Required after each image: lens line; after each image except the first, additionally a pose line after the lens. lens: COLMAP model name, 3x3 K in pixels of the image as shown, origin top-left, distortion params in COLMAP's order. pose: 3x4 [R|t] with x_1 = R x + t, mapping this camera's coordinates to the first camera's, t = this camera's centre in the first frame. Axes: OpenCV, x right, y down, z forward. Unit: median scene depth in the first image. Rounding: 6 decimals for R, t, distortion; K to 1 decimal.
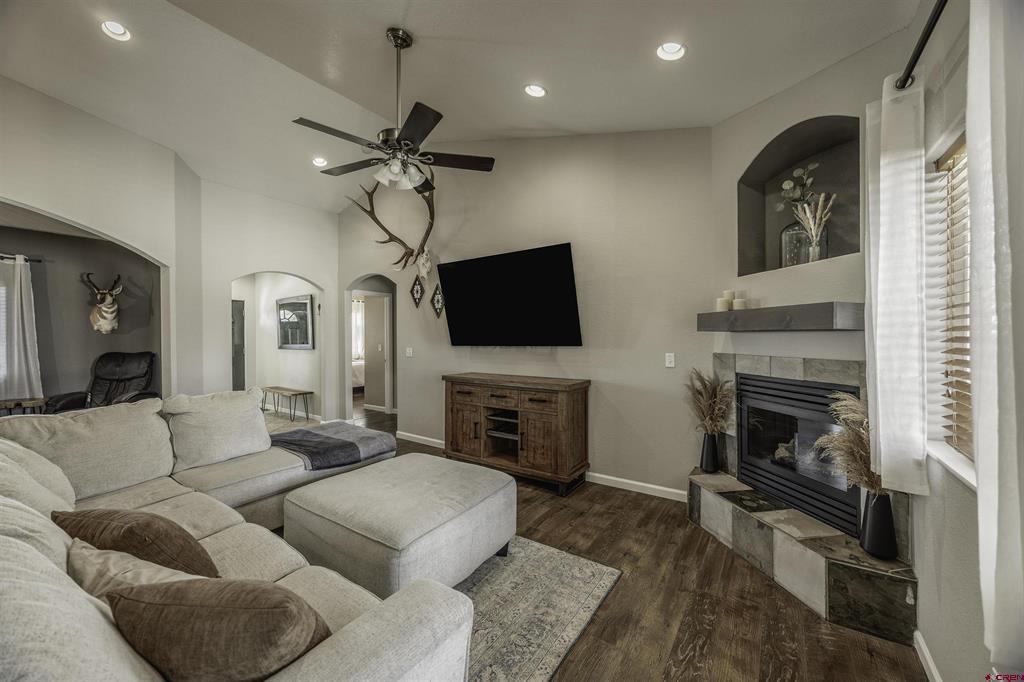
lens RADIAL K [[387.2, 0, 512.0], [0, 387.2, 341.0], [0, 0, 1]] dist [-0.001368, -0.000180]
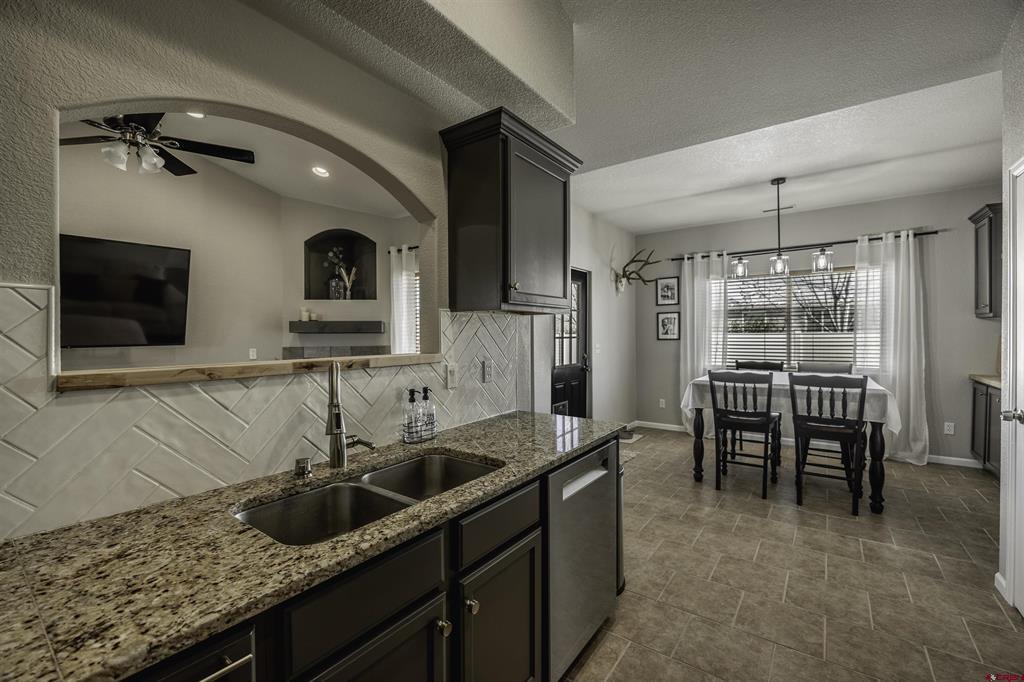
lens RADIAL K [[431.8, 0, 508.5], [0, 431.8, 337.9], [0, 0, 1]] dist [-0.023581, 0.000039]
pose [[0.033008, 0.002162, 0.999453, -1.348912], [0.018456, 0.999826, -0.002772, 0.018559], [-0.999285, 0.018537, 0.032962, 0.092387]]
